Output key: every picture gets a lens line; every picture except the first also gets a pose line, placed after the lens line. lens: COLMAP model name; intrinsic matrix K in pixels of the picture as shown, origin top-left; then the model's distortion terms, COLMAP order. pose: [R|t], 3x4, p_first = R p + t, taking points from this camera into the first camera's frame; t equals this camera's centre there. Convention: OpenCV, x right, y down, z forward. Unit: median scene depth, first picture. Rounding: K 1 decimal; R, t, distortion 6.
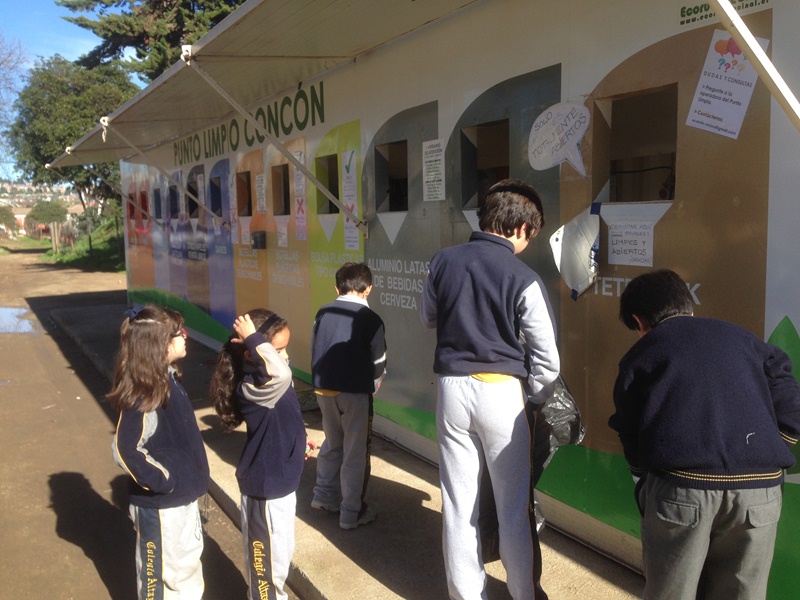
lens RADIAL K [[751.9, 0, 411.7], [0, 751.9, 304.9], [0, 0, 1]] dist [0.074263, 0.000000]
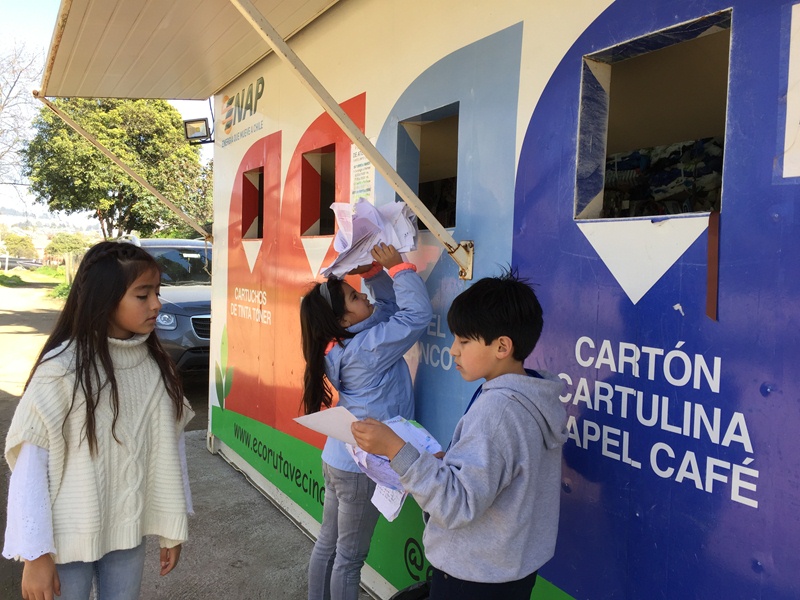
lens RADIAL K [[683.9, 0, 405.5], [0, 683.9, 300.2], [0, 0, 1]] dist [0.072466, -0.042474]
pose [[0.999143, 0.039665, 0.011805, -0.437895], [-0.038865, 0.997340, -0.061667, -0.096213], [-0.014220, 0.061155, 0.998027, 0.991846]]
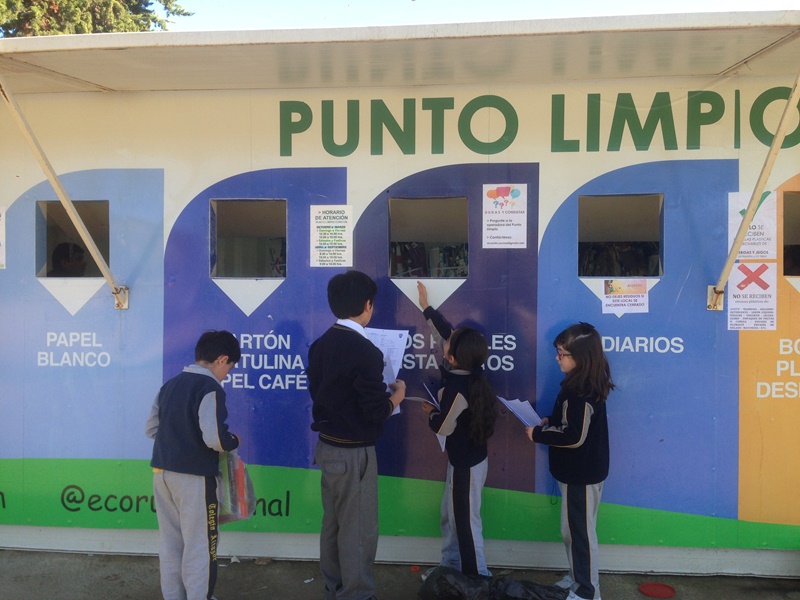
lens RADIAL K [[751.9, 0, 392.9], [0, 751.9, 288.1], [0, 0, 1]] dist [0.074263, 0.000000]
pose [[0.574723, 0.042576, 0.817239, -0.720703], [0.078669, 0.991146, -0.106960, -0.067876], [-0.814558, 0.125764, 0.566285, 0.830526]]
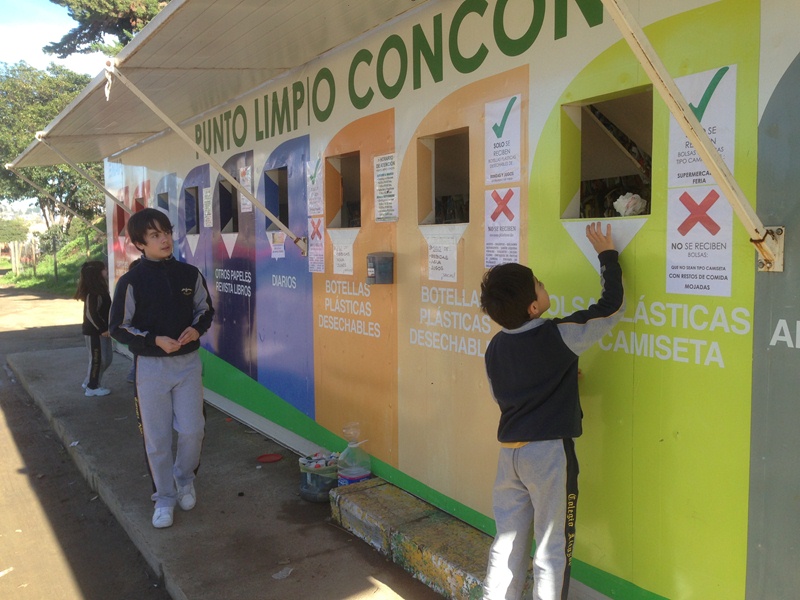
lens RADIAL K [[751.9, 0, 397.4], [0, 751.9, 297.6], [0, 0, 1]] dist [0.074263, 0.000000]
pose [[0.999529, 0.008699, 0.029433, -0.170515], [-0.007514, 0.999166, -0.040129, -0.034070], [-0.029758, 0.039889, 0.998761, 0.357288]]
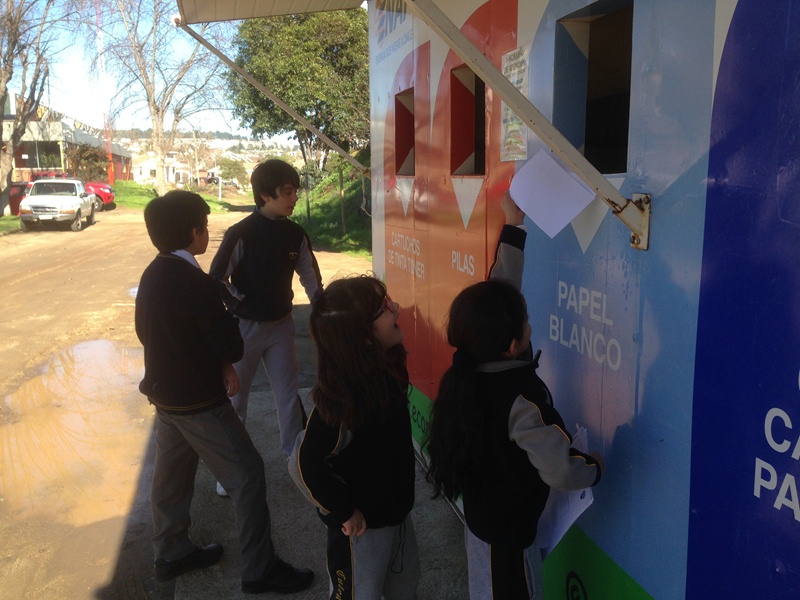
lens RADIAL K [[751.9, 0, 404.9], [0, 751.9, 306.1], [0, 0, 1]] dist [0.074263, 0.000000]
pose [[0.961516, 0.047639, -0.270589, -0.416040], [-0.030717, 0.997318, 0.066433, -0.118191], [0.273028, -0.055565, 0.960400, 1.039662]]
